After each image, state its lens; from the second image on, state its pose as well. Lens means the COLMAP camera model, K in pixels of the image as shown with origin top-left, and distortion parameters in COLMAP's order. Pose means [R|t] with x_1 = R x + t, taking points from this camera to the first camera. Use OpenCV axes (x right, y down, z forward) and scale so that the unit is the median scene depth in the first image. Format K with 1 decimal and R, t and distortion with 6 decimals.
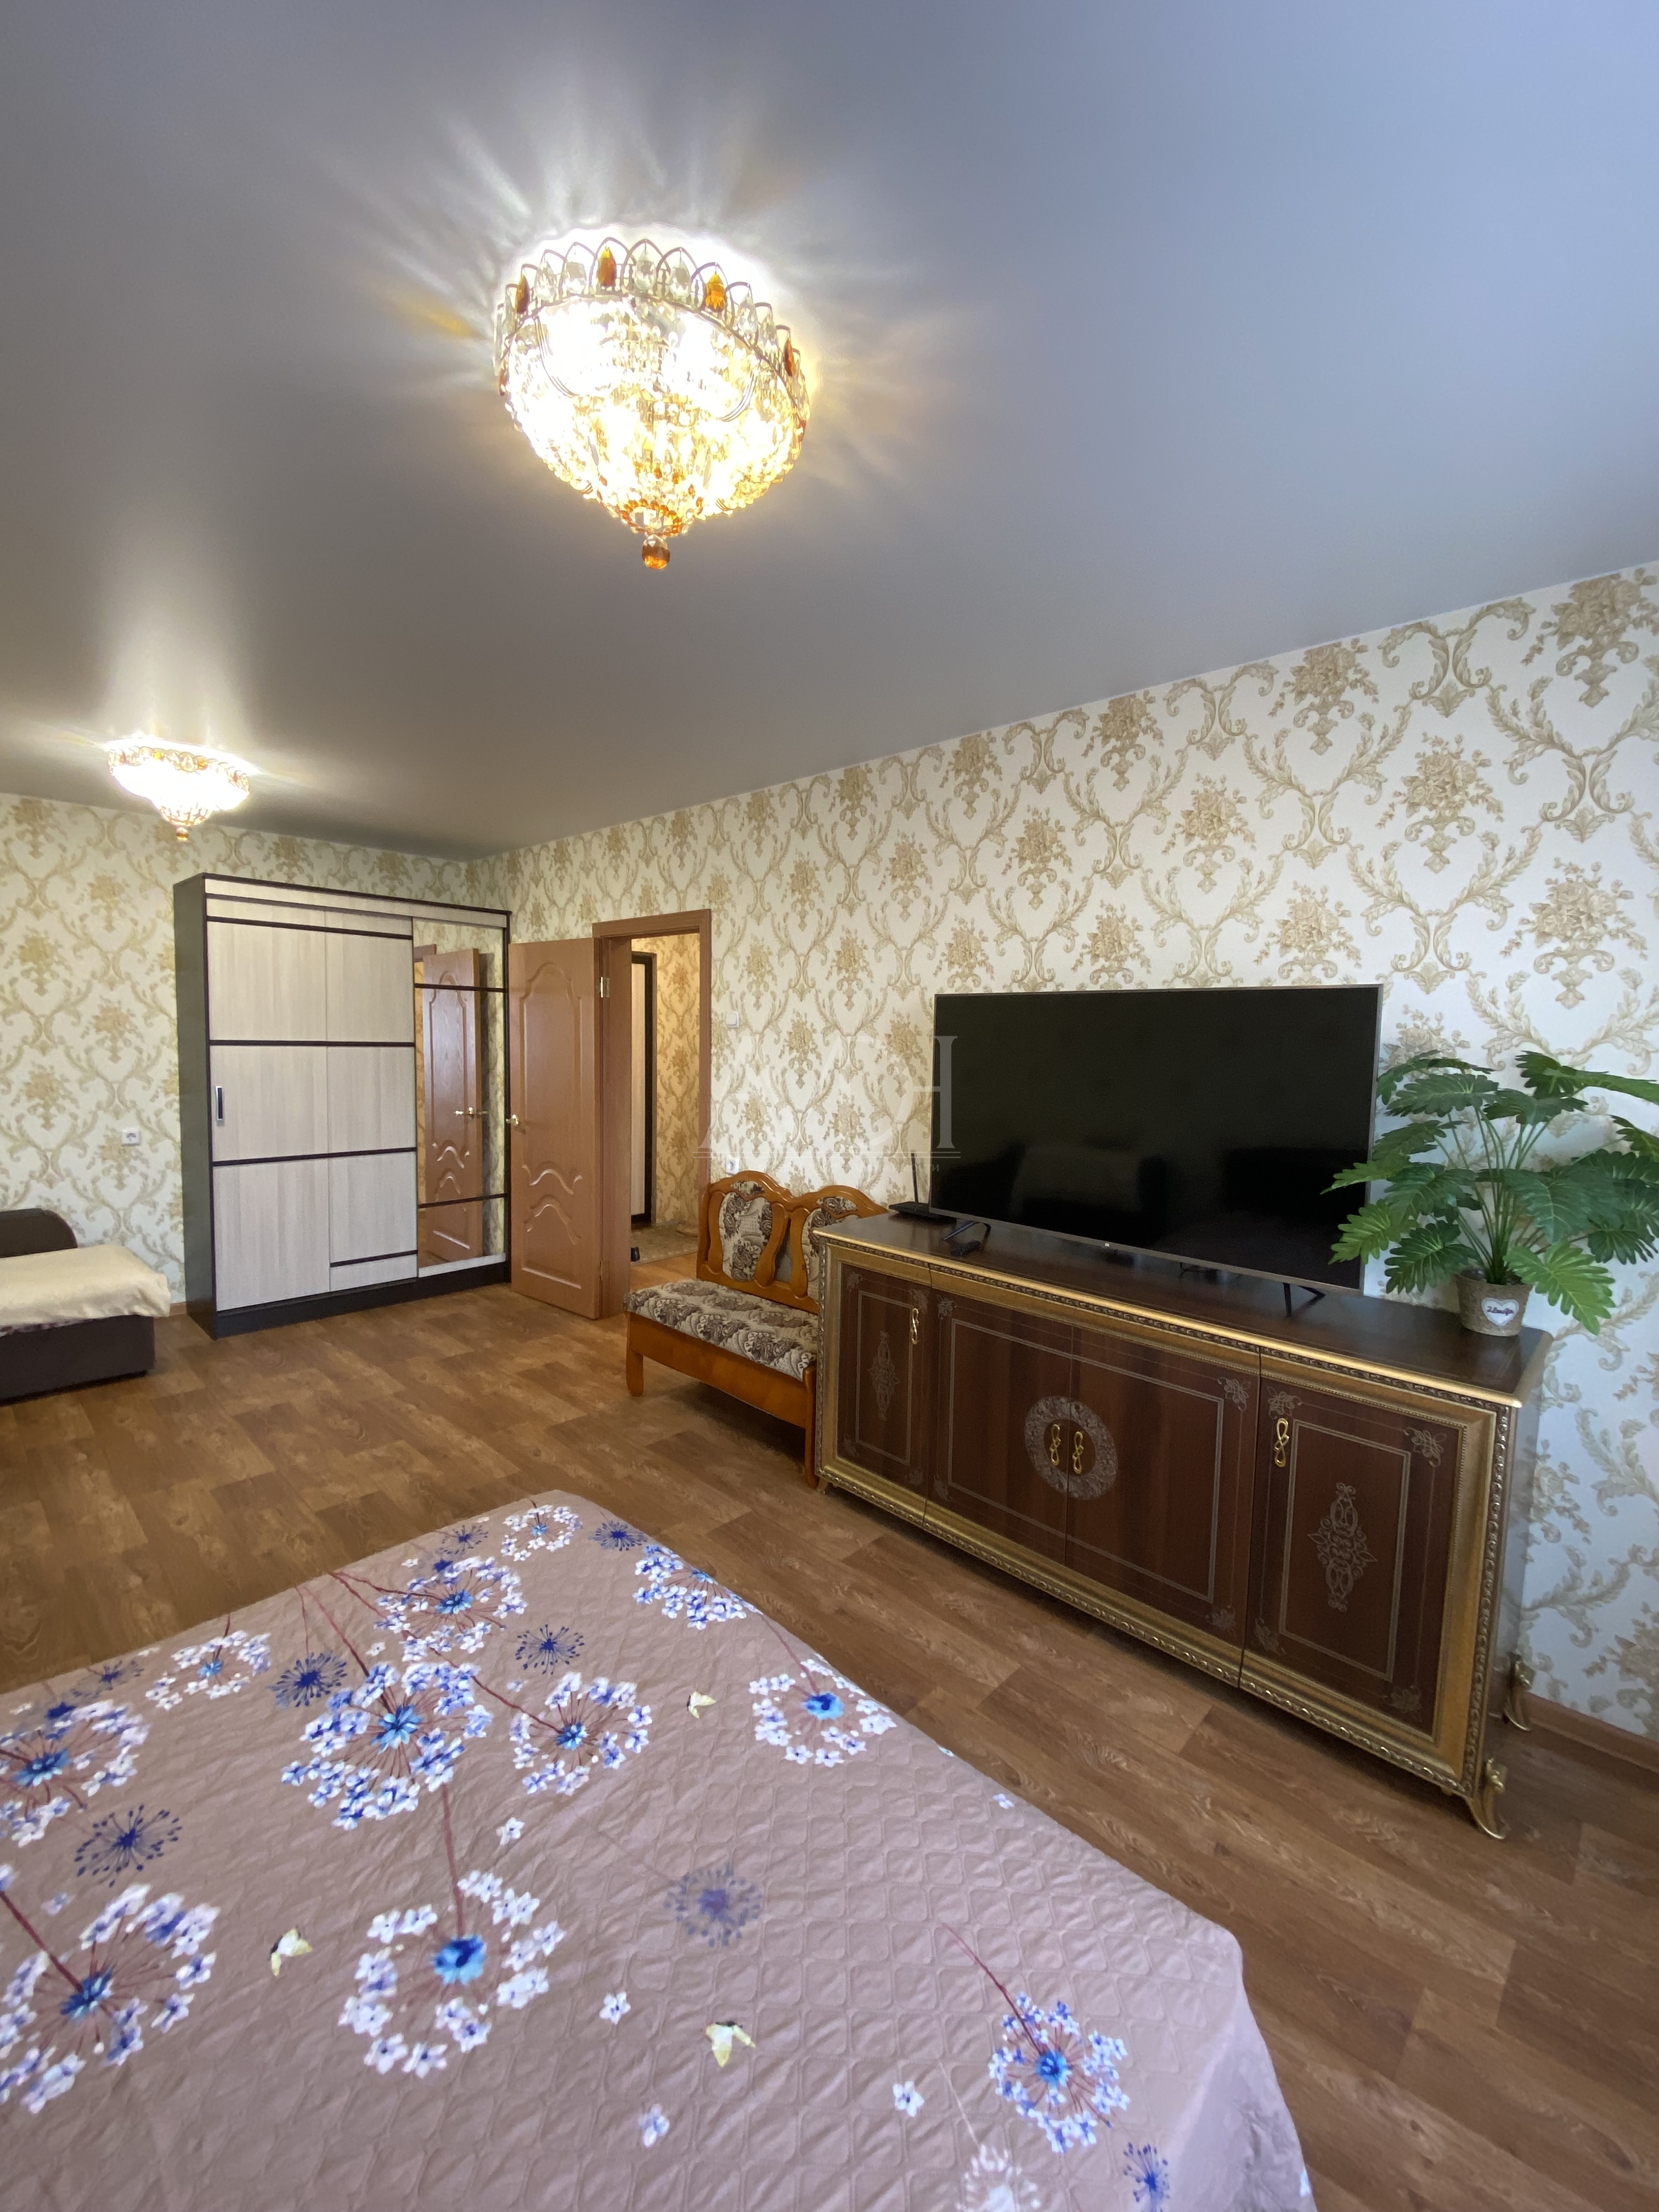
lens RADIAL K [[889.2, 0, 829.7], [0, 889.2, 1104.2], [0, 0, 1]] dist [0.026491, -0.023546]
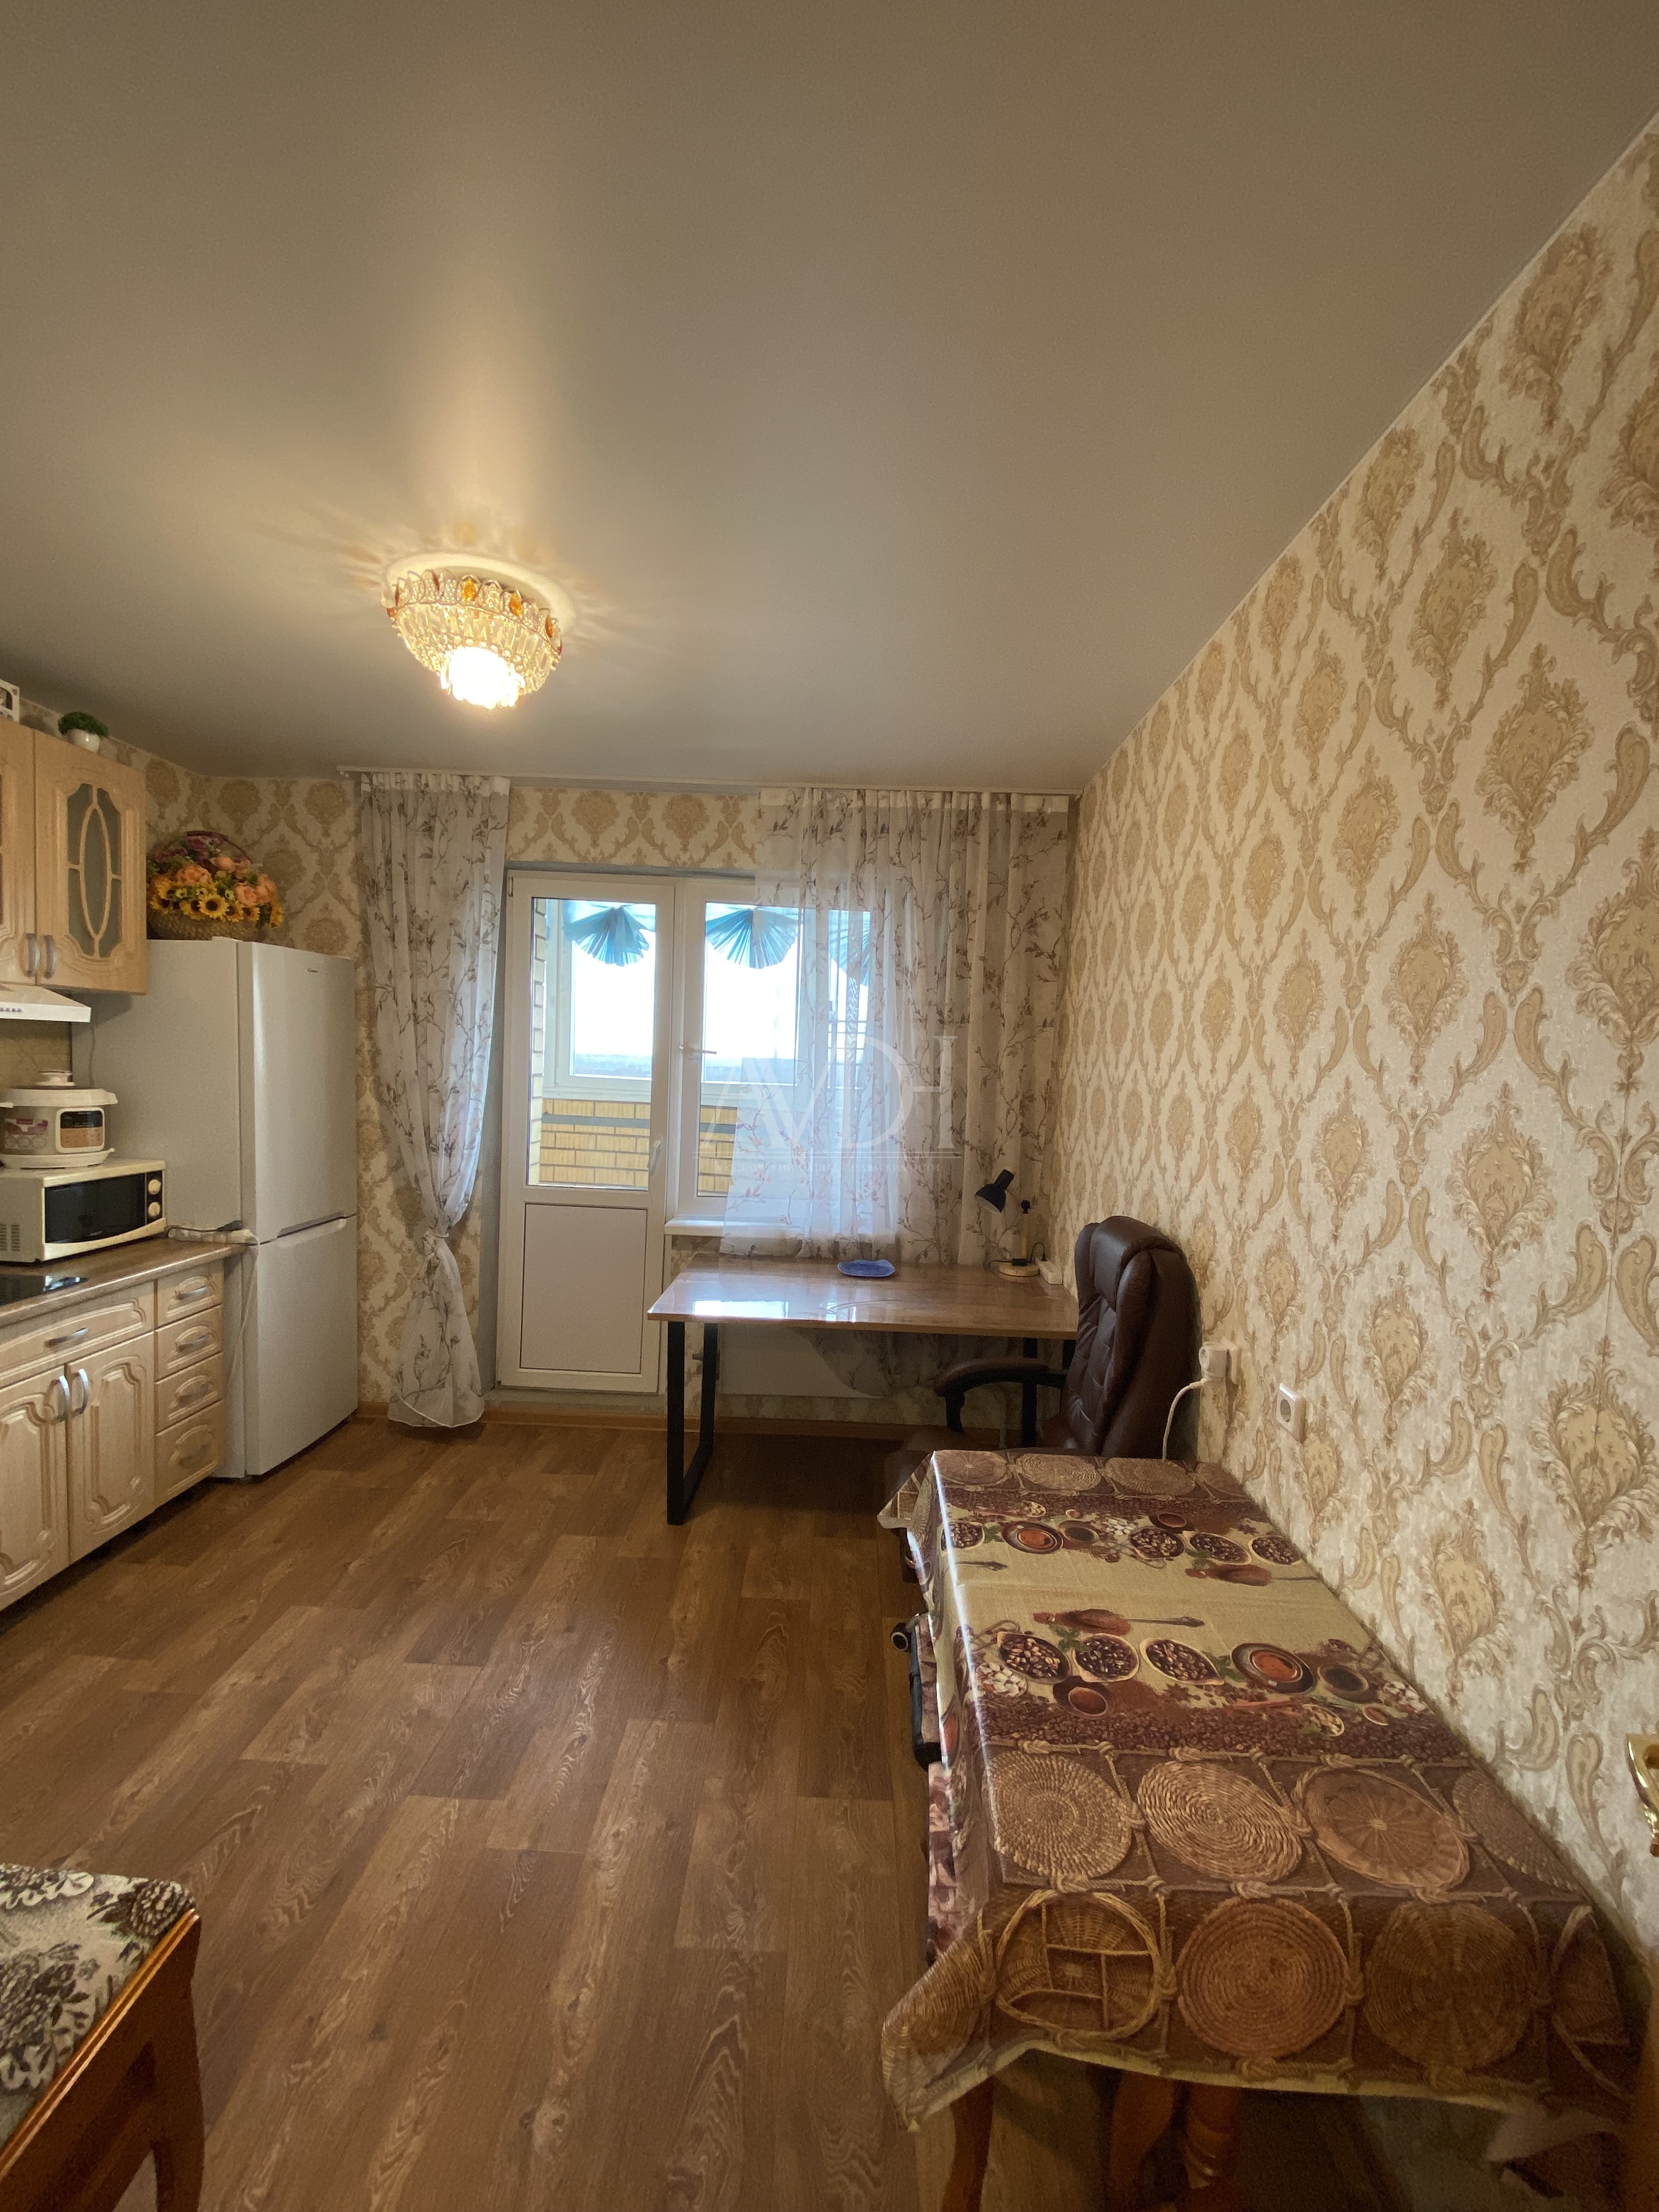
lens RADIAL K [[897.0, 0, 827.4], [0, 897.0, 1101.7], [0, 0, 1]] dist [0.016322, -0.018325]
pose [[-0.673349, -0.096743, 0.732968, -1.307686], [-0.003583, 0.991817, 0.127616, -0.136967], [-0.739316, 0.083304, -0.668186, 1.259519]]
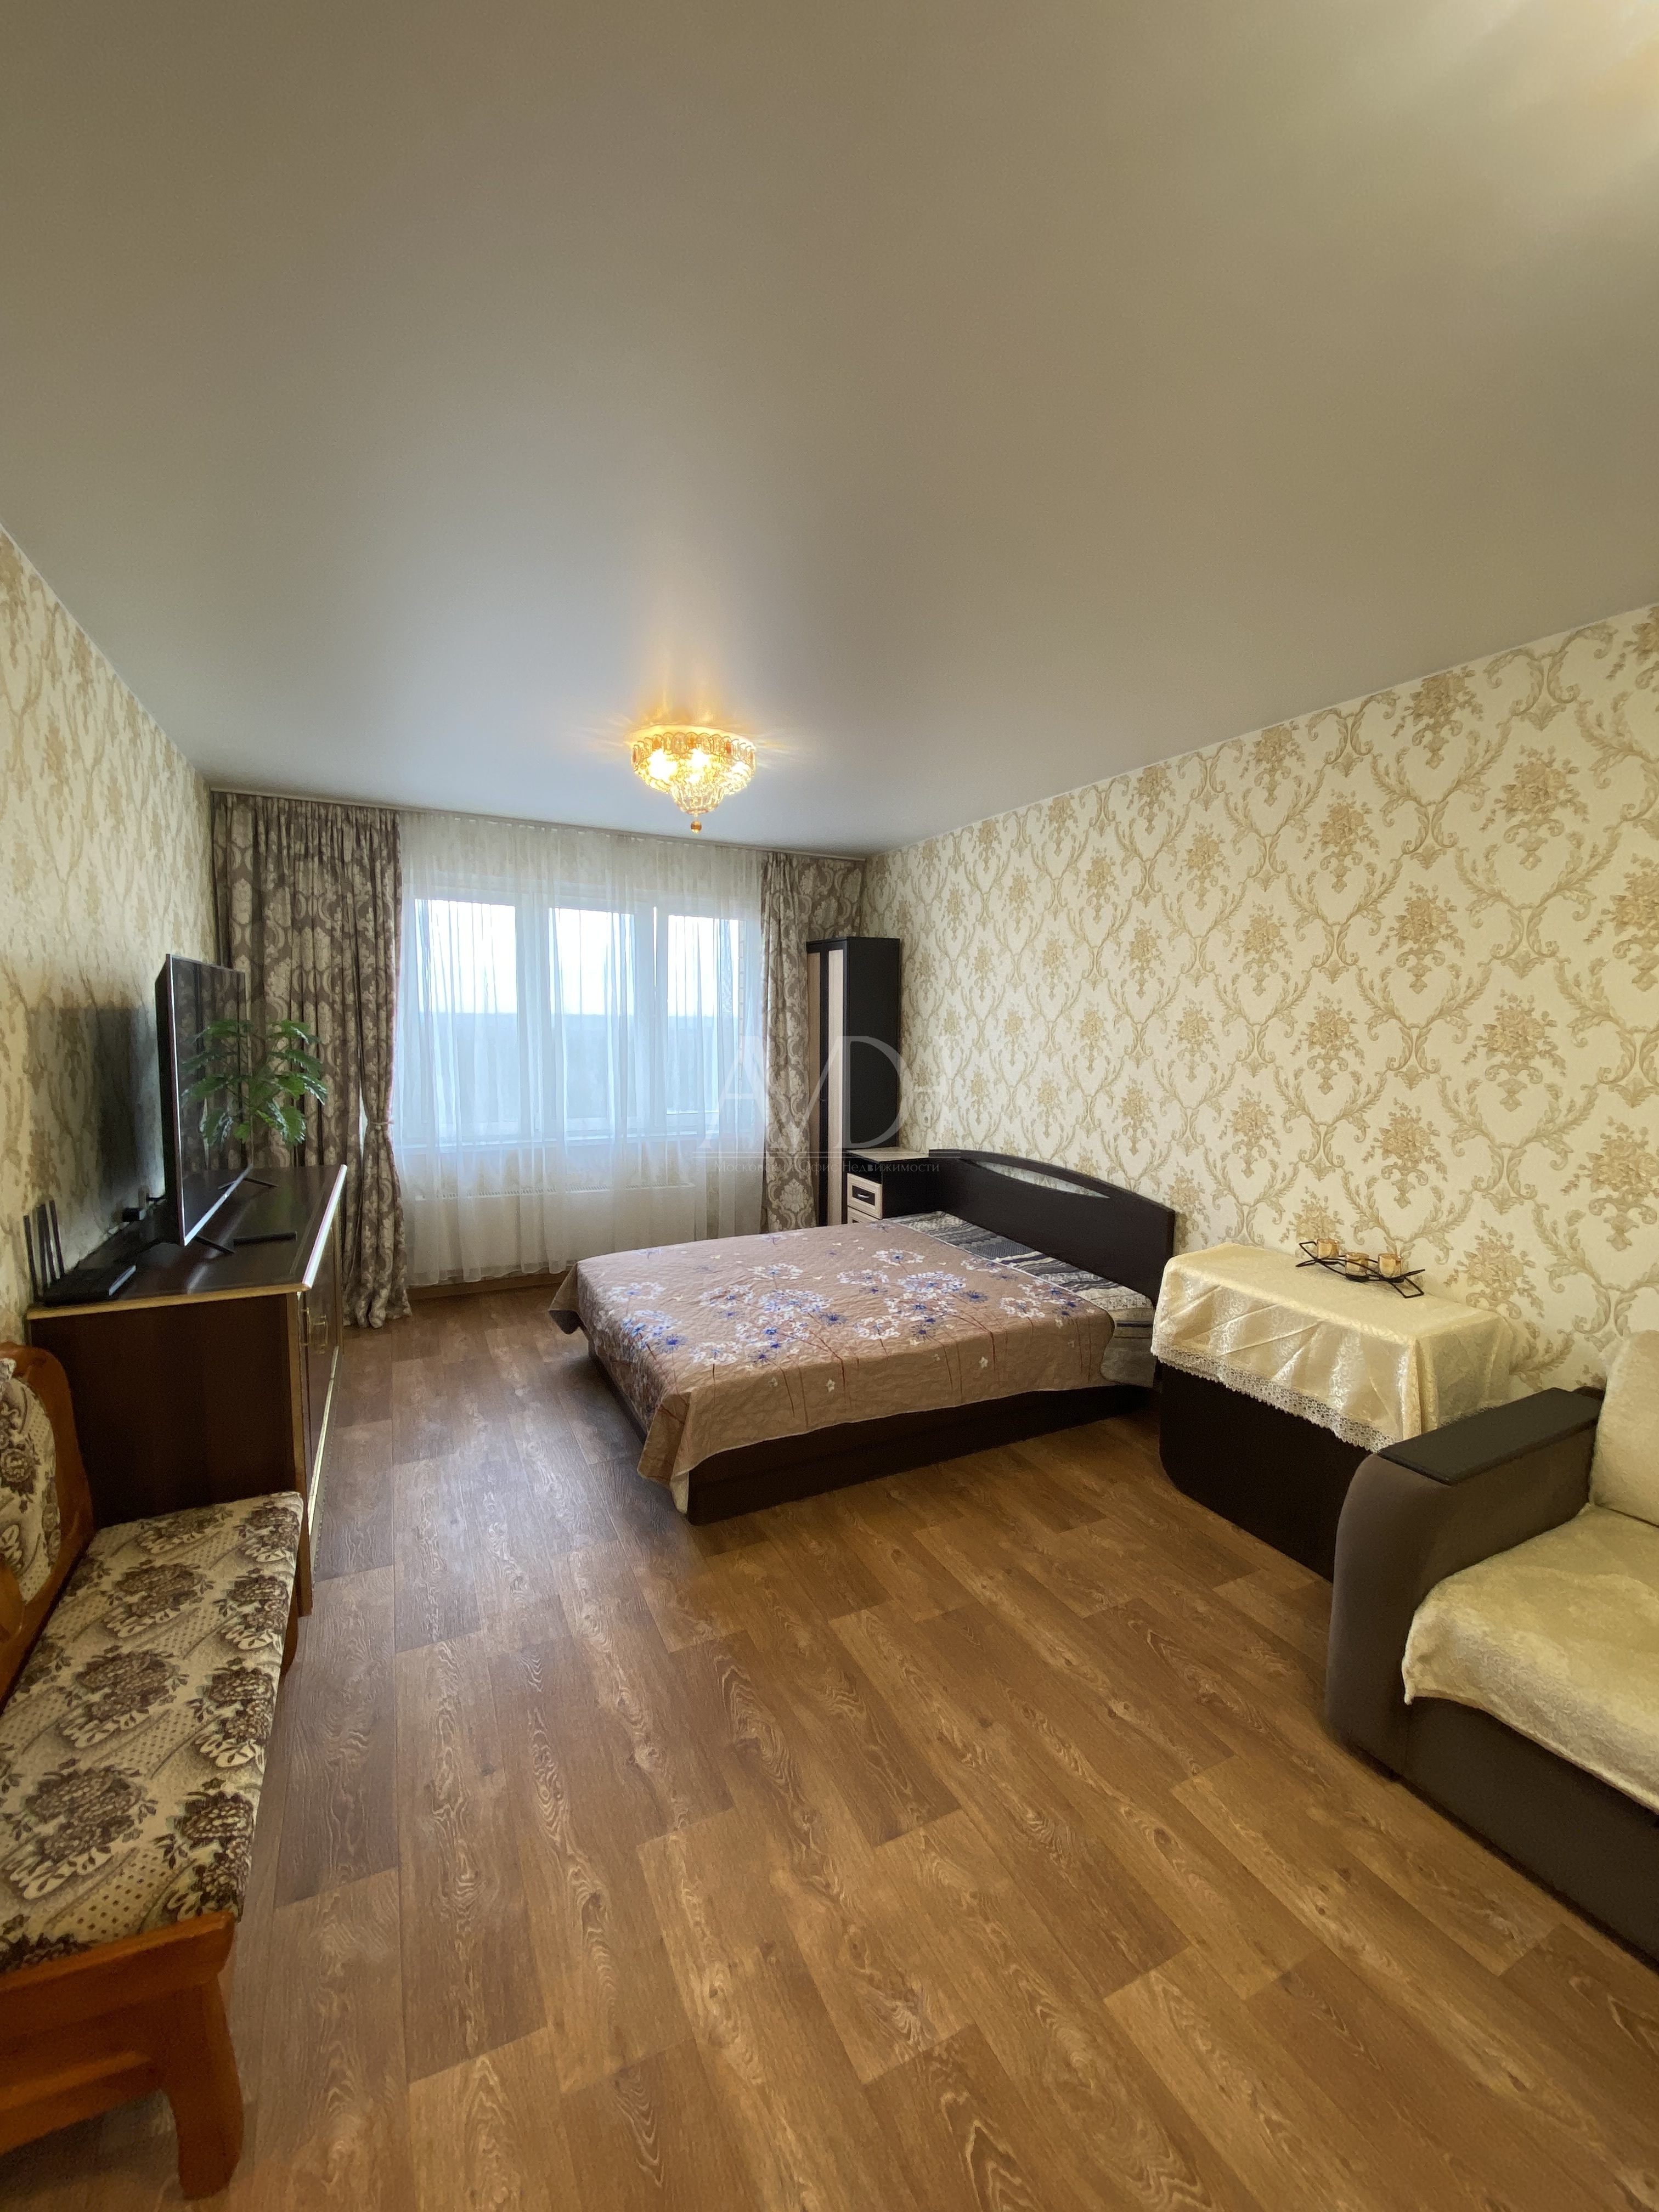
lens RADIAL K [[889.2, 0, 829.7], [0, 889.2, 1104.2], [0, 0, 1]] dist [0.026491, -0.023546]
pose [[-0.939477, -0.071210, 0.335130, -0.660262], [-0.010720, 0.983793, 0.178987, -0.137689], [-0.342444, 0.164561, -0.925014, 1.524834]]
